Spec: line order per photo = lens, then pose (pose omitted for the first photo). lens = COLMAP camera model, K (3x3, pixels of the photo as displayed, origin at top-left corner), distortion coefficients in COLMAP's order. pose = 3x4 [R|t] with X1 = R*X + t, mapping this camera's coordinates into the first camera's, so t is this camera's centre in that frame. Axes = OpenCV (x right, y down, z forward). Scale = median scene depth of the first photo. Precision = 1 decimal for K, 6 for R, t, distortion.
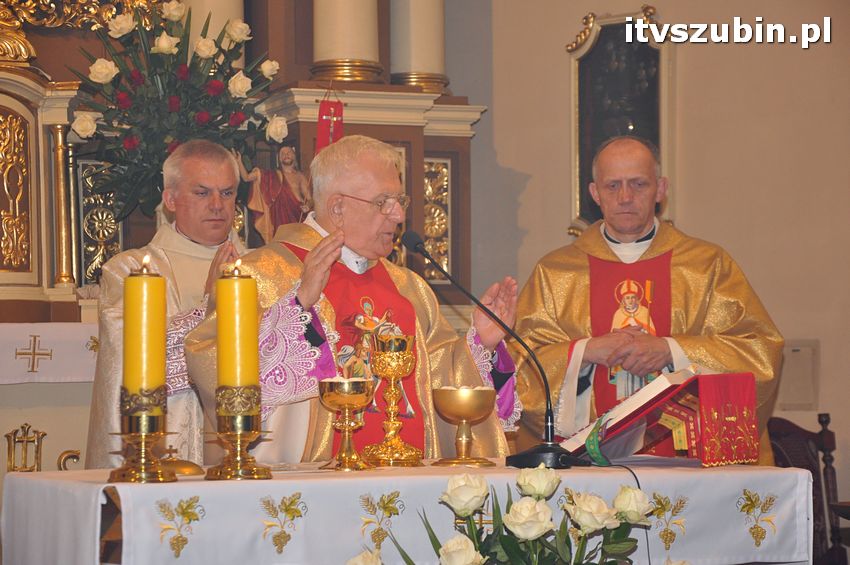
lens RADIAL K [[2661.4, 0, 425.0], [0, 2661.4, 282.5], [0, 0, 1]] dist [0.853185, 2.592880]
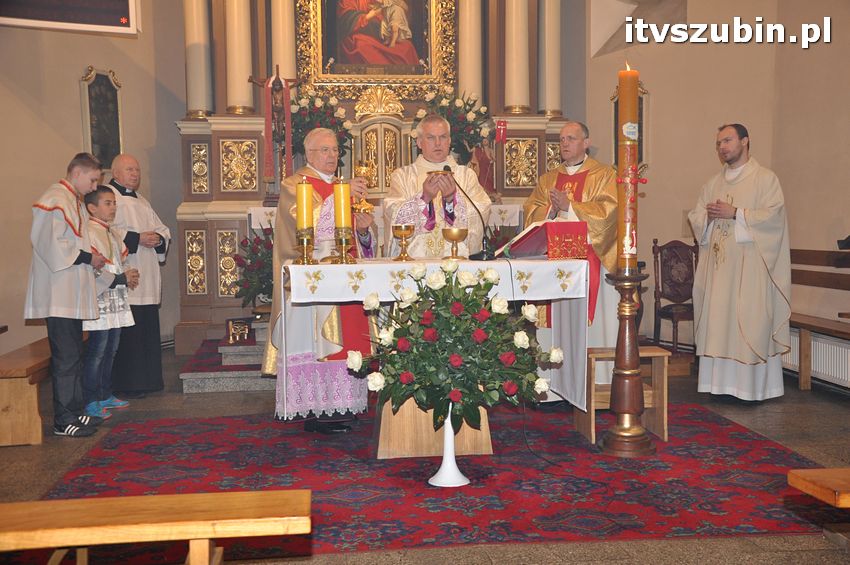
lens RADIAL K [[902.6, 0, 425.0], [0, 902.6, 282.5], [0, 0, 1]] dist [-0.022099, -0.003353]
pose [[0.962253, 0.012166, -0.271886, 0.134414], [0.013673, 0.995578, 0.092939, 0.007087], [0.271814, -0.093149, 0.957831, 0.114640]]
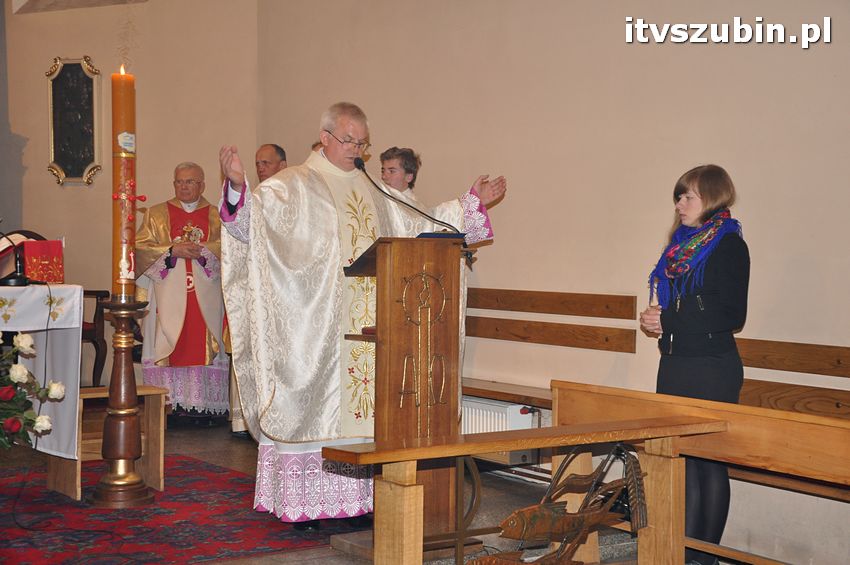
lens RADIAL K [[1405.8, 0, 425.0], [0, 1405.8, 282.5], [0, 0, 1]] dist [0.322040, 0.057718]
pose [[0.972055, 0.009413, 0.234563, 0.084927], [-0.023240, 0.998146, 0.056254, -0.002259], [-0.233599, -0.060133, 0.970472, -0.099137]]
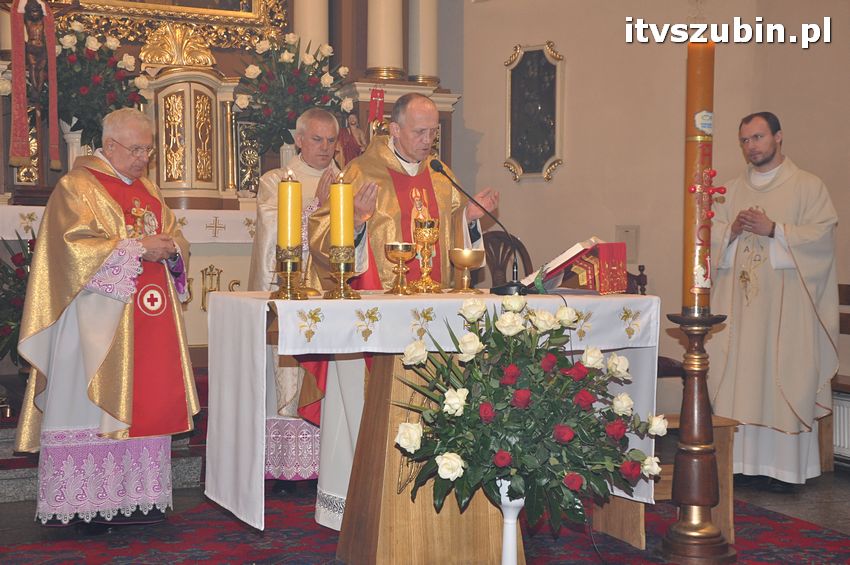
lens RADIAL K [[1393.2, 0, 425.0], [0, 1393.2, 282.5], [0, 0, 1]] dist [0.204599, 0.155978]
pose [[0.999764, 0.013474, 0.017070, -0.017457], [-0.014512, 0.997957, 0.062227, 0.002754], [-0.016196, -0.062460, 0.997916, 0.049979]]
